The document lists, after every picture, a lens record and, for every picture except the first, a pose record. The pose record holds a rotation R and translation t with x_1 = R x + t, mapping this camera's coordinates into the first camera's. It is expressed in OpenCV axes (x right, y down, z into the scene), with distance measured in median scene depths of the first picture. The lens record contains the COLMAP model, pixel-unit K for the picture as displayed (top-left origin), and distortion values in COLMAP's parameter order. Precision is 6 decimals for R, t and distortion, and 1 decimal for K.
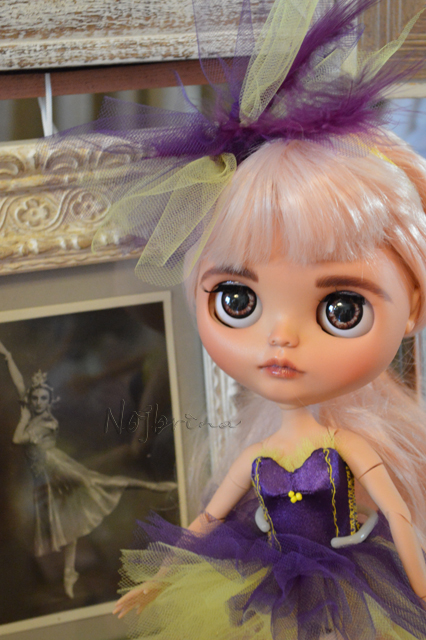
lens RADIAL K [[1331.1, 0, 213.2], [0, 1331.1, 317.4], [0, 0, 1]] dist [0.025866, 0.000000]
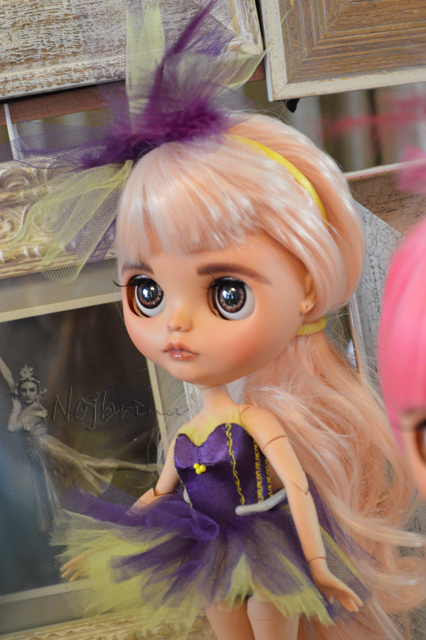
lens RADIAL K [[1331.1, 0, 213.0], [0, 1331.1, 322.4], [0, 0, 1]] dist [0.025866, 0.000000]
pose [[0.953646, -0.053167, -0.296198, 0.381954], [0.049380, 0.998575, -0.020258, 0.036060], [0.296853, 0.004693, 0.954912, -0.036076]]
